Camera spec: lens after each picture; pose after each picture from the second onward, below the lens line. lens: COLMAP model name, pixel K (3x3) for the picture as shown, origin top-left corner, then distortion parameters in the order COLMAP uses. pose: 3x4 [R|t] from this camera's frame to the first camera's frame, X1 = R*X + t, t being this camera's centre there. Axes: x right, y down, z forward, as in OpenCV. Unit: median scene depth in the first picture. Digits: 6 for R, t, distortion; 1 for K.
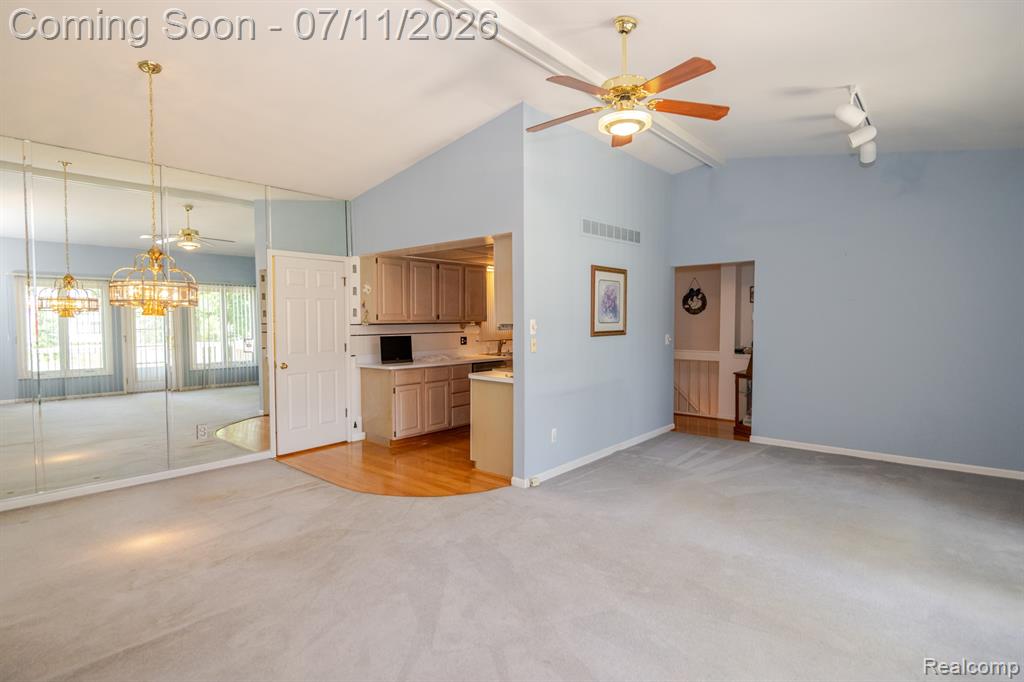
lens RADIAL K [[494.2, 0, 503.4], [0, 494.2, 342.8], [0, 0, 1]] dist [-0.012090, 0.000276]
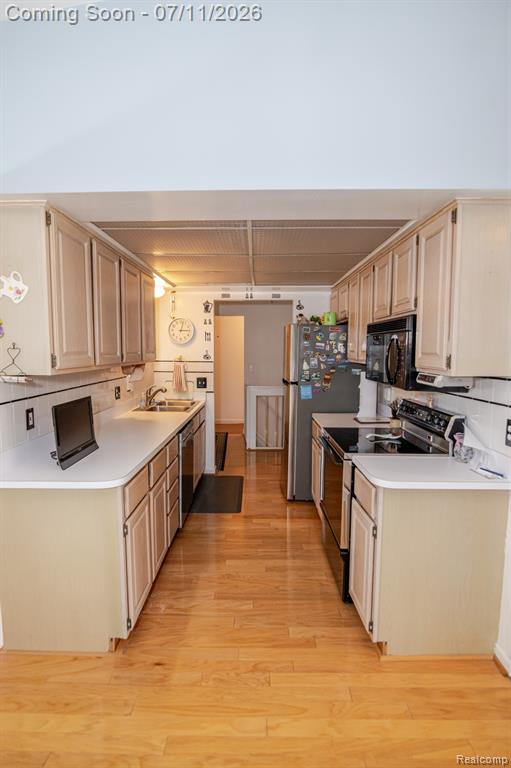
lens RADIAL K [[370.7, 0, 255.5], [0, 370.7, 384.0], [0, 0, 1]] dist [-0.012090, 0.000276]
pose [[0.750853, -0.049821, 0.658588, -0.362526], [0.022606, 0.998505, 0.049762, -0.049120], [-0.660083, -0.022476, 0.750856, 0.724566]]
